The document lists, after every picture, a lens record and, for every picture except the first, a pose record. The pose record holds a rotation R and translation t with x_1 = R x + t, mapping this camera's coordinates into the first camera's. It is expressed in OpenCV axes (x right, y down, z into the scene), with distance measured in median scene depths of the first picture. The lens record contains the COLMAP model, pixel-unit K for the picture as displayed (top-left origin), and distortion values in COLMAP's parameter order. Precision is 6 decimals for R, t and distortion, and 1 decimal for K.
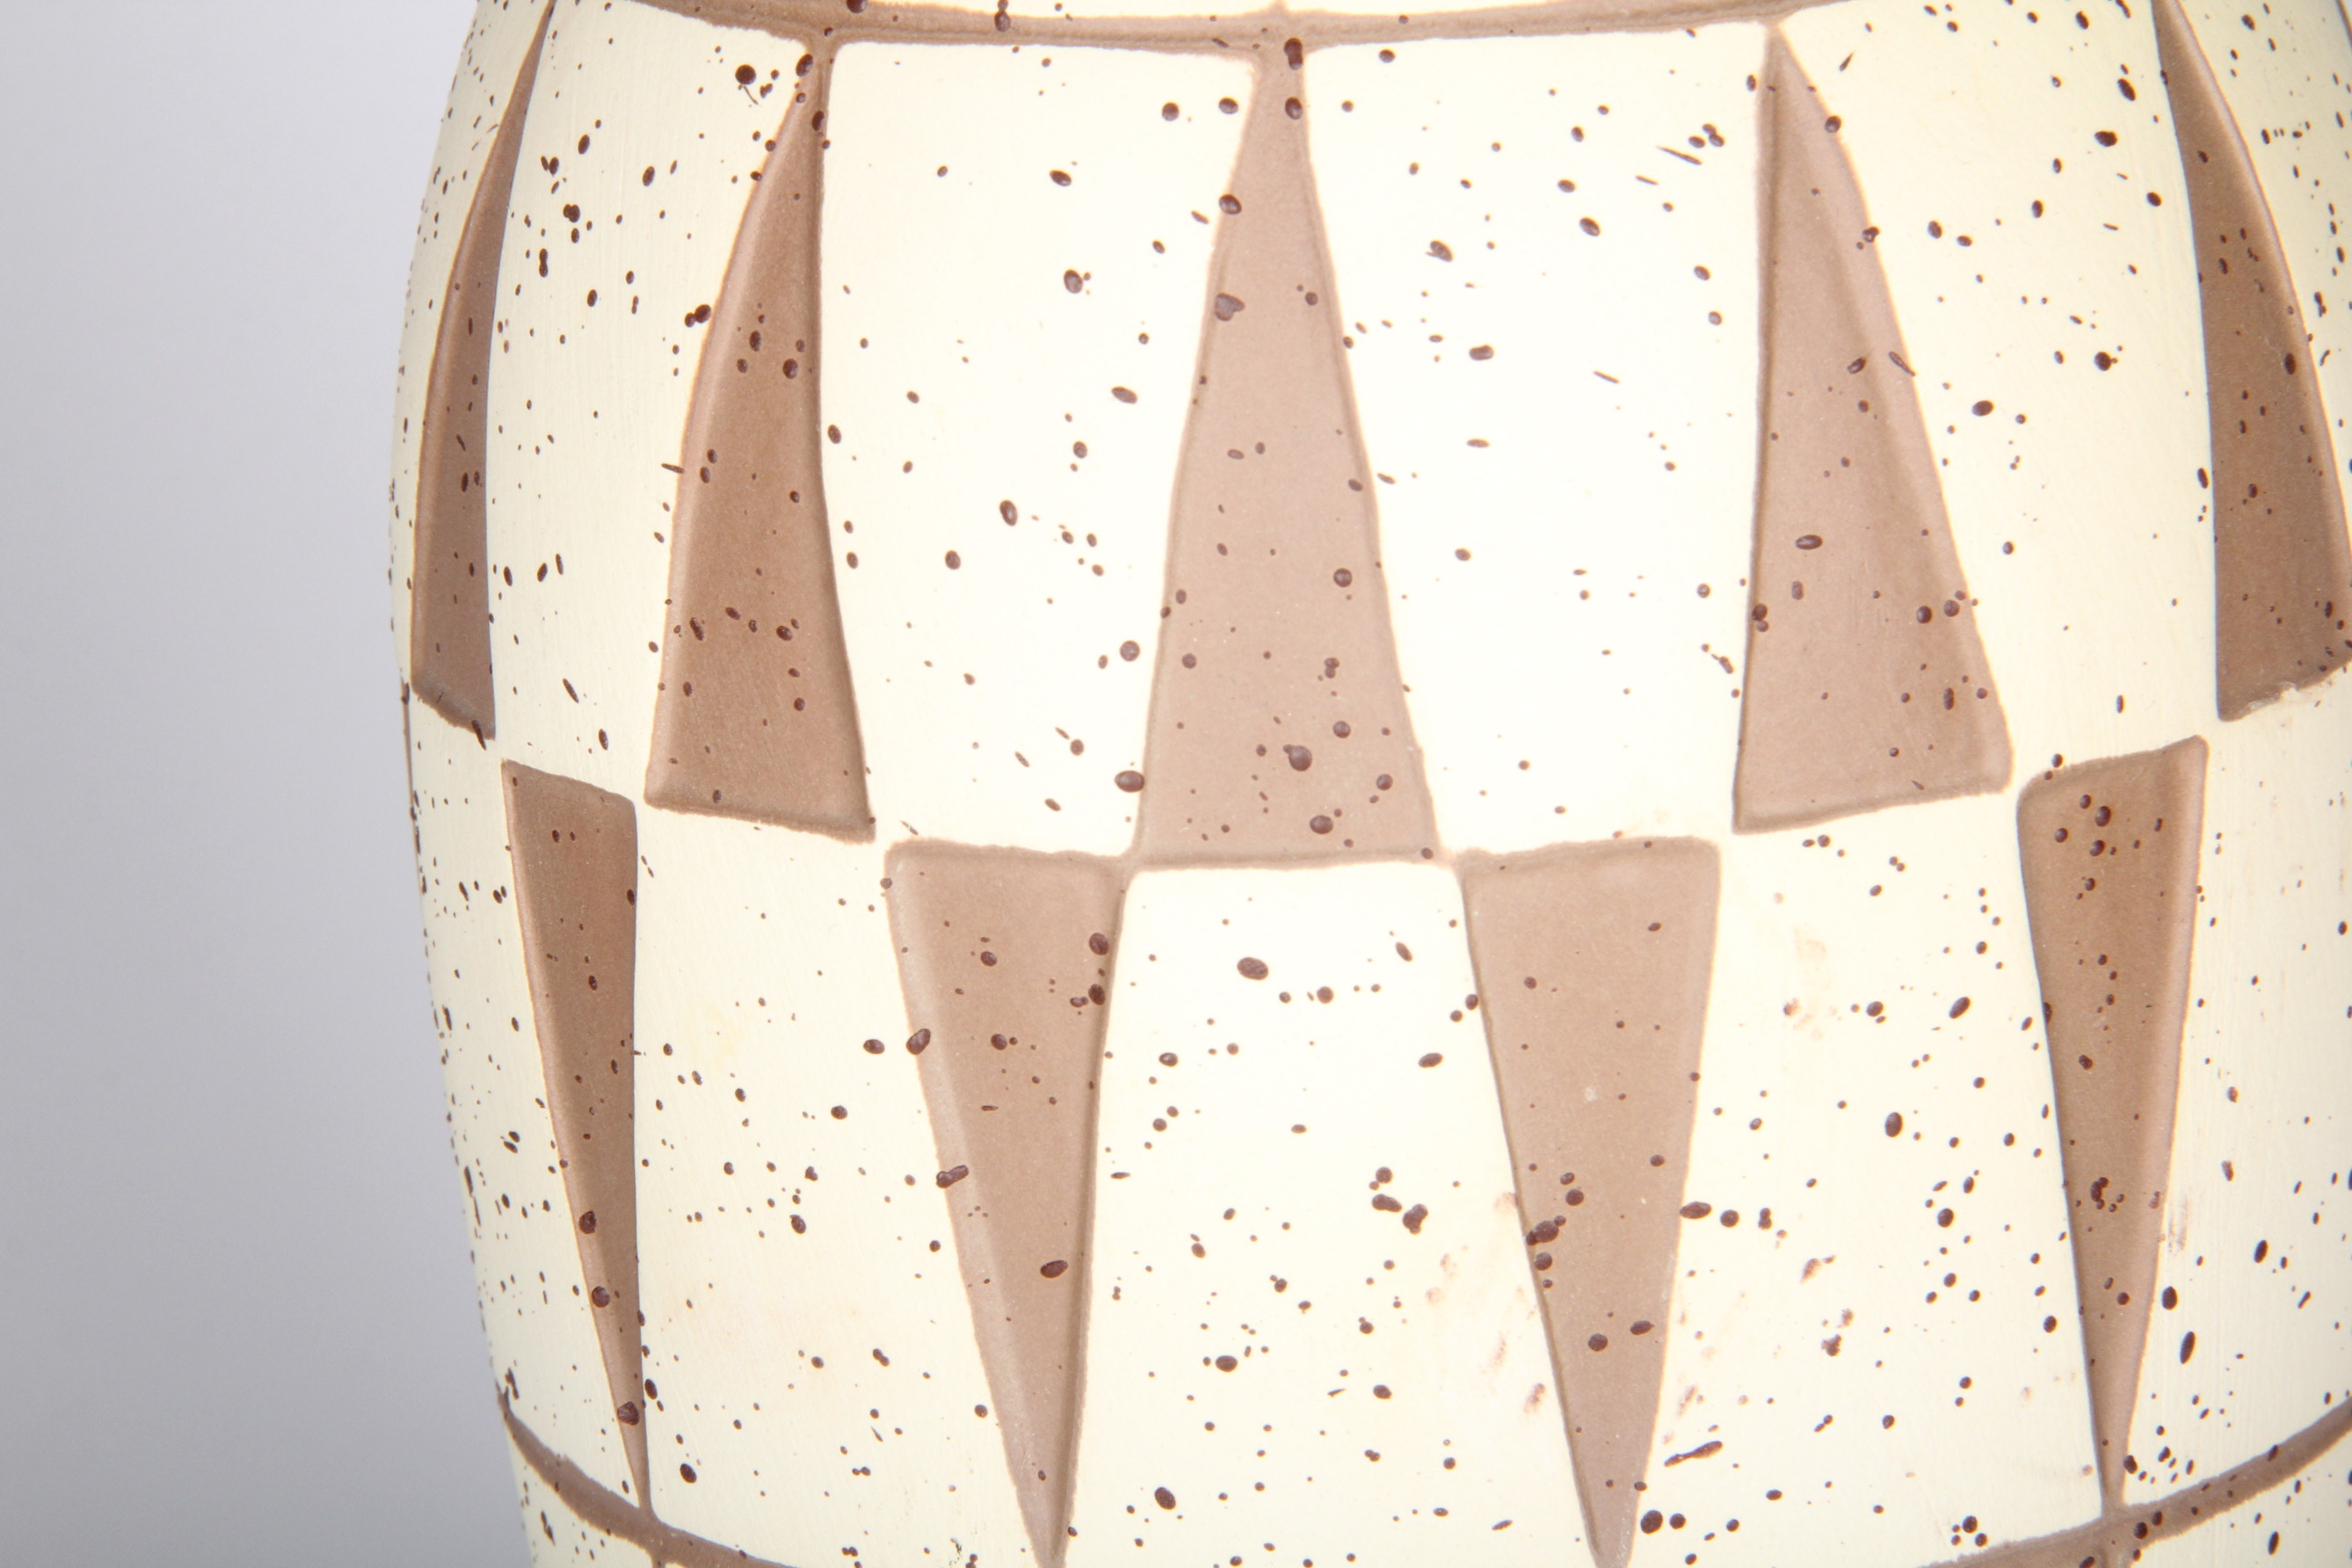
lens RADIAL K [[8973.2, 0, 1176.0], [0, 8973.2, 784.0], [0, 0, 1]] dist [0.380402, -1.913321]
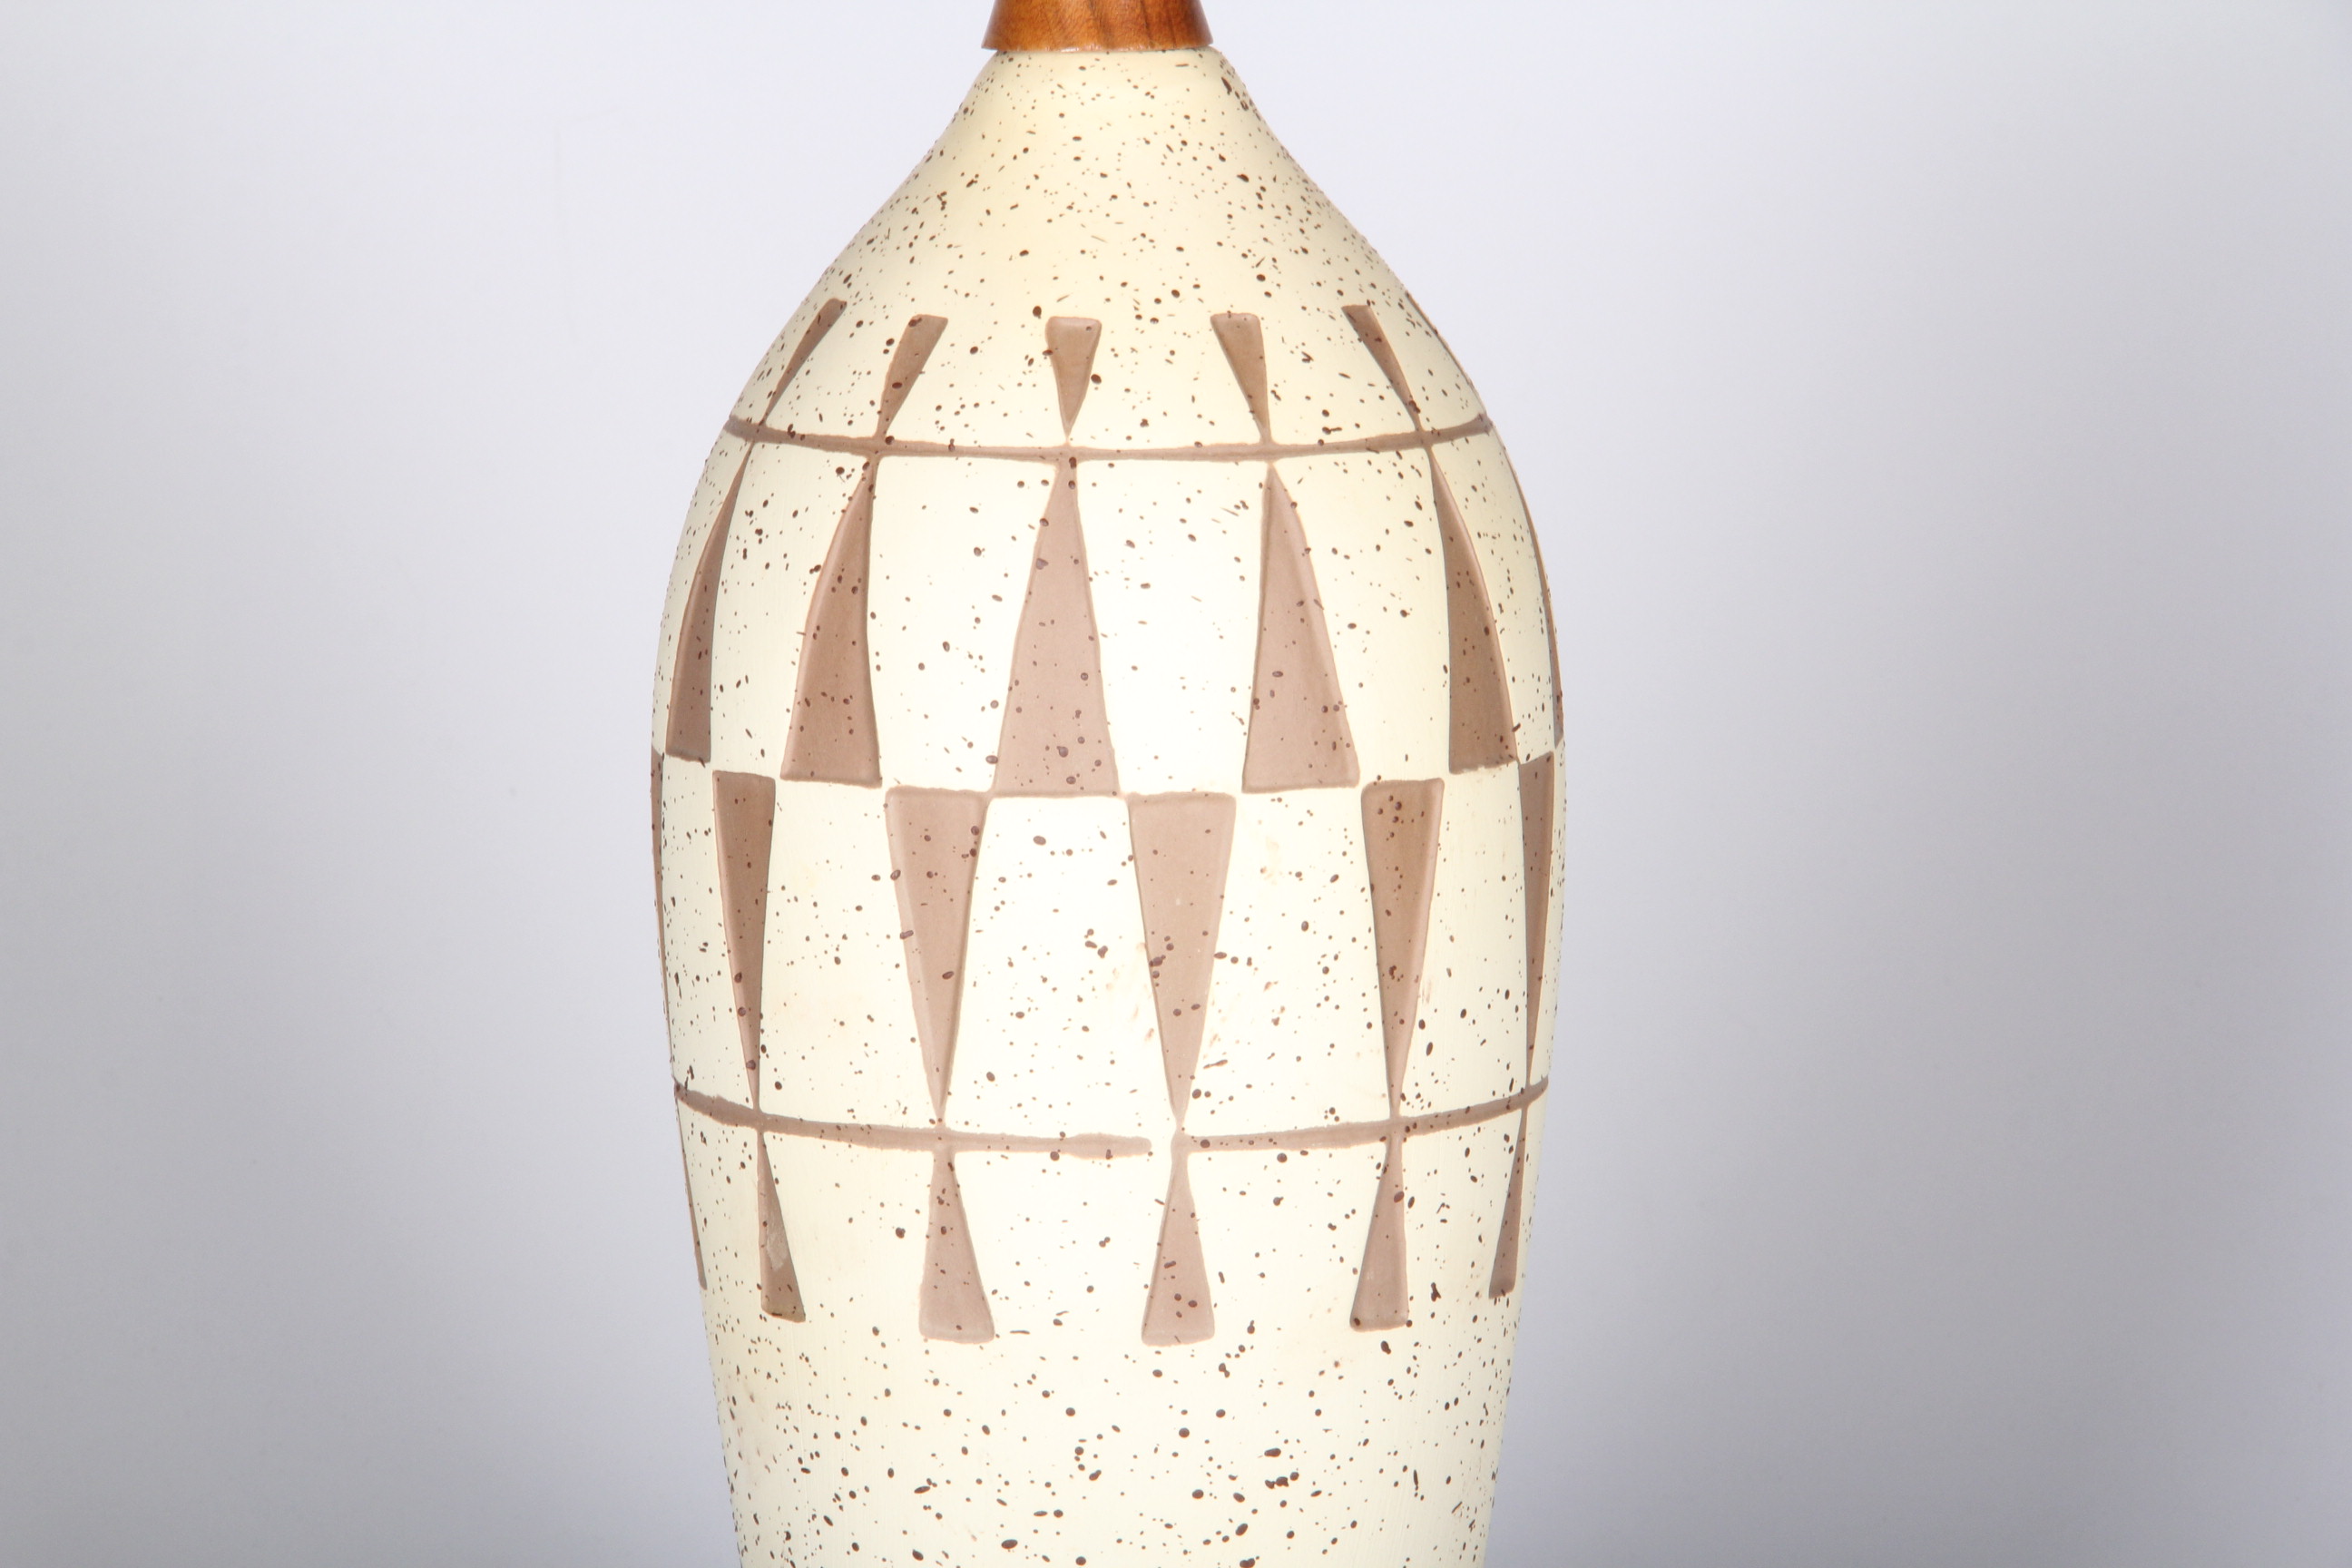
lens RADIAL K [[13368.2, 0, 1176.0], [0, 13368.2, 784.0], [0, 0, 1]] dist [-0.080793, 6.535920]
pose [[0.998227, 0.045690, 0.038141, -0.090439], [-0.039165, 0.986807, -0.157091, 0.555929], [-0.044816, 0.155319, 0.986847, -2.483985]]
